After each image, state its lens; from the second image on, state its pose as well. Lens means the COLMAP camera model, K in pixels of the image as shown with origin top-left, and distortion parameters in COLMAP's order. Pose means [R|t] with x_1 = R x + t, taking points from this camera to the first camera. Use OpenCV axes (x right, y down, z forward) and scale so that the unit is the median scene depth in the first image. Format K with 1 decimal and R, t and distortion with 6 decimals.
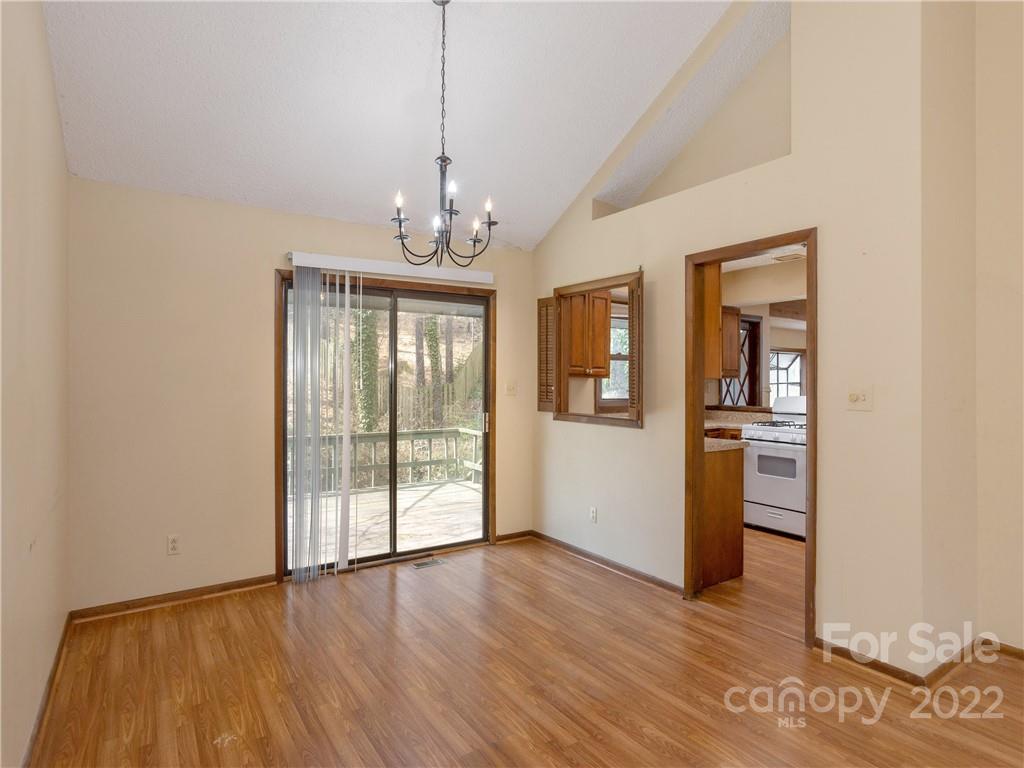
lens RADIAL K [[546.4, 0, 507.0], [0, 546.4, 382.2], [0, 0, 1]] dist [0.016615, -0.000184]
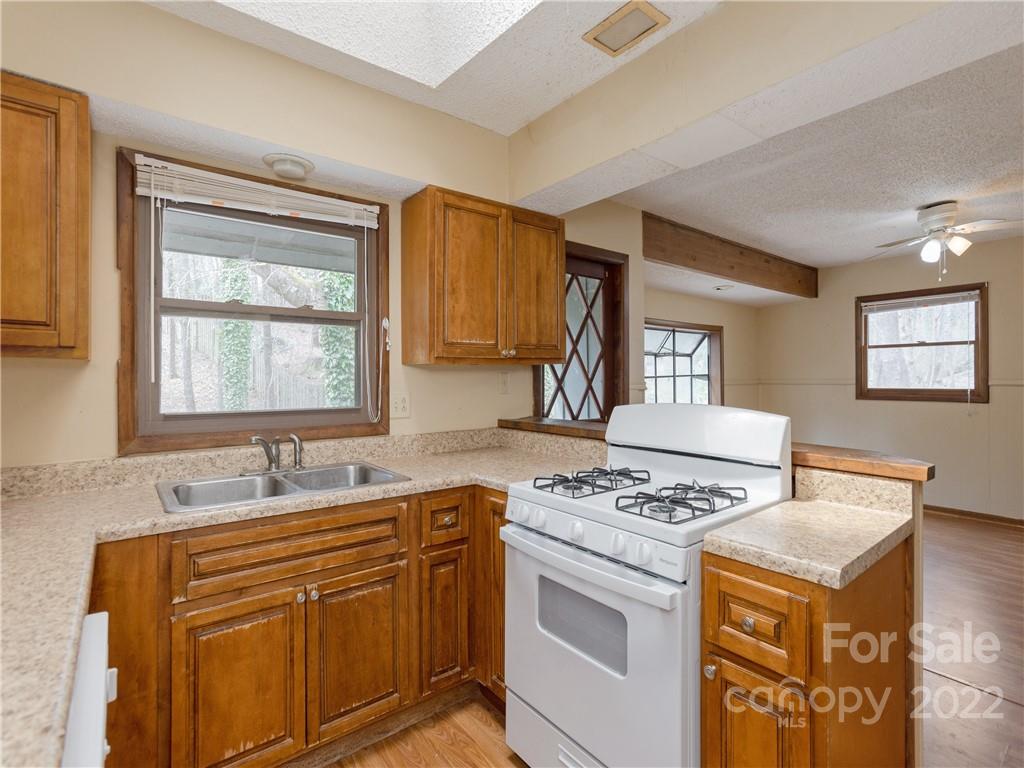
lens RADIAL K [[501.6, 0, 492.5], [0, 501.6, 370.7], [0, 0, 1]] dist [-0.021610, 0.013705]
pose [[0.998974, 0.001862, 0.045260, 0.300586], [-0.001321, 0.999927, -0.011982, 0.003635], [-0.045279, 0.011909, 0.998903, 0.493411]]
